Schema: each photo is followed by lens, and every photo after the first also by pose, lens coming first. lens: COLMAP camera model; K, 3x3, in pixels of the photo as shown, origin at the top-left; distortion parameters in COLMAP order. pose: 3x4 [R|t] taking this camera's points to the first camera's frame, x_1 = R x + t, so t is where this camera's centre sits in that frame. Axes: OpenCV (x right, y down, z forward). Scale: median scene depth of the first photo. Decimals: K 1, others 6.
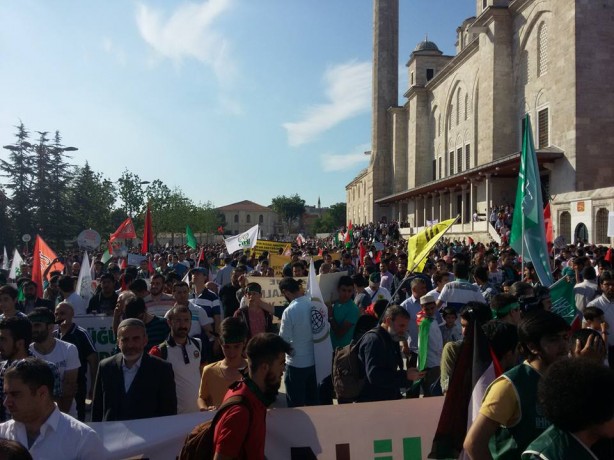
lens RADIAL K [[525.0, 0, 305.2], [0, 525.0, 245.2], [0, 0, 1]] dist [0.006484, -0.005768]
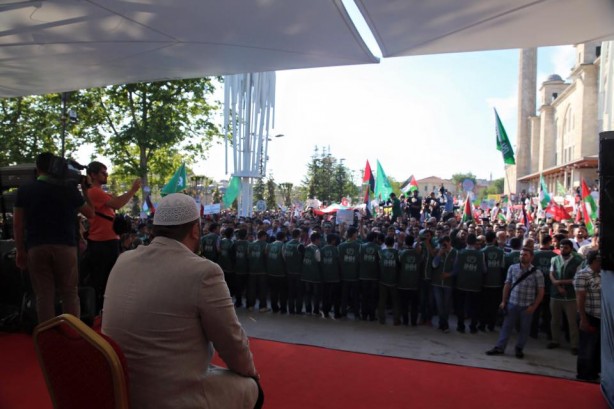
lens RADIAL K [[422.3, 0, 307.0], [0, 422.3, 204.5], [0, 0, 1]] dist [-0.094560, 0.084531]
pose [[0.913779, 0.023232, -0.405546, 0.075360], [-0.024854, 0.999690, 0.001267, 0.002181], [0.405450, 0.008922, 0.914074, -0.379436]]
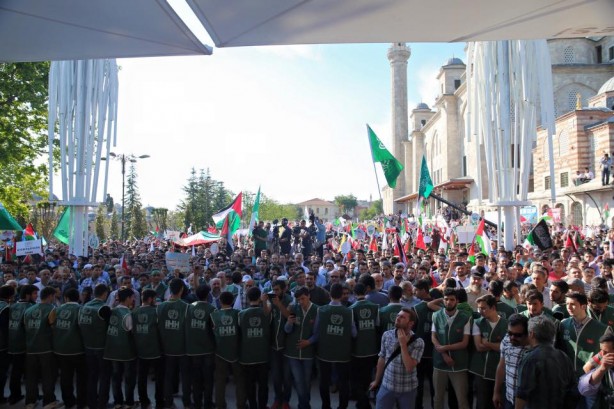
lens RADIAL K [[422.3, 0, 307.0], [0, 422.3, 204.5], [0, 0, 1]] dist [-0.094560, 0.084531]
pose [[0.988019, -0.011761, -0.153883, 0.079721], [0.003380, 0.998502, -0.054611, -0.004375], [0.154294, 0.053437, 0.986579, -0.326932]]
